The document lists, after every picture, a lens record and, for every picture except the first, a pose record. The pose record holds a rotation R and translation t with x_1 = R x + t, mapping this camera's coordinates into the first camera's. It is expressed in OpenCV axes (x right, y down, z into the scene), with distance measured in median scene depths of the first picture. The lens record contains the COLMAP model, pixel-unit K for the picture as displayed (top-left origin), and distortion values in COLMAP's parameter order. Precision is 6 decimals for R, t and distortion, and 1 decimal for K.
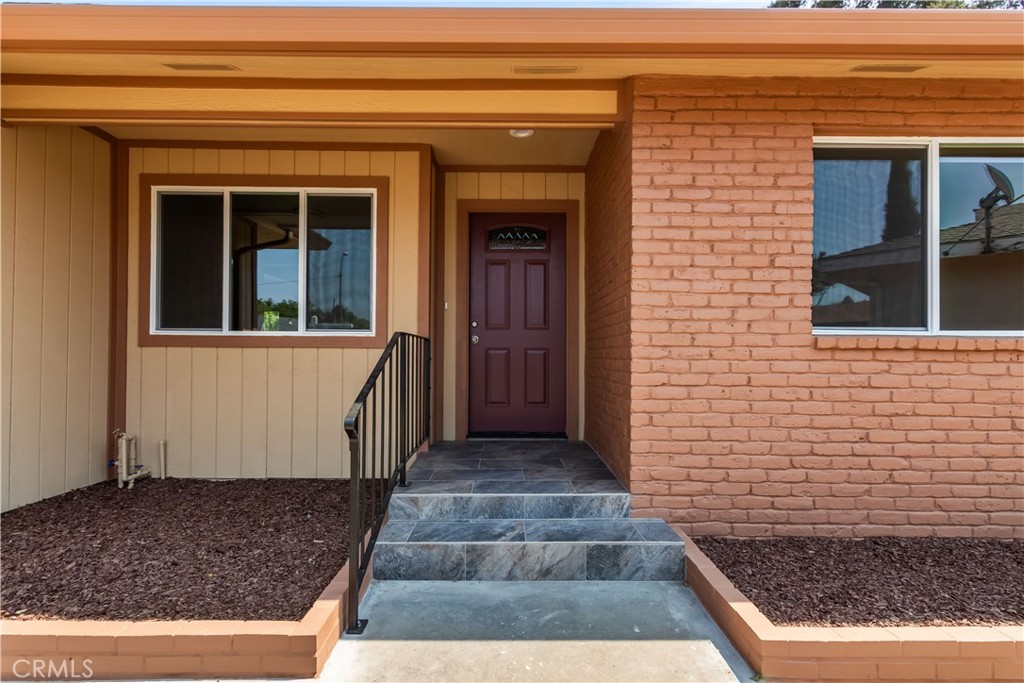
lens RADIAL K [[500.0, 0, 511.8], [0, 500.0, 351.3], [0, 0, 1]] dist [0.004483, 0.000457]
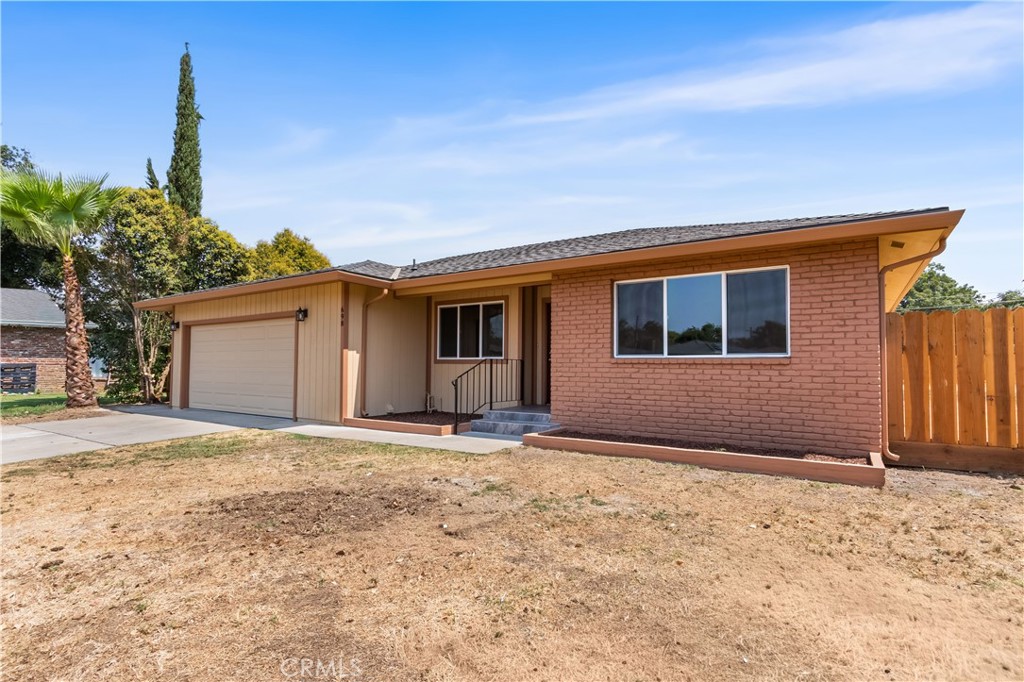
lens RADIAL K [[500.0, 0, 511.8], [0, 500.0, 350.8], [0, 0, 1]] dist [0.004483, 0.000457]
pose [[0.827844, -0.019649, -0.560614, 1.656406], [0.002598, 0.999510, -0.031195, 0.009394], [0.560952, 0.024368, 0.827489, -1.492078]]
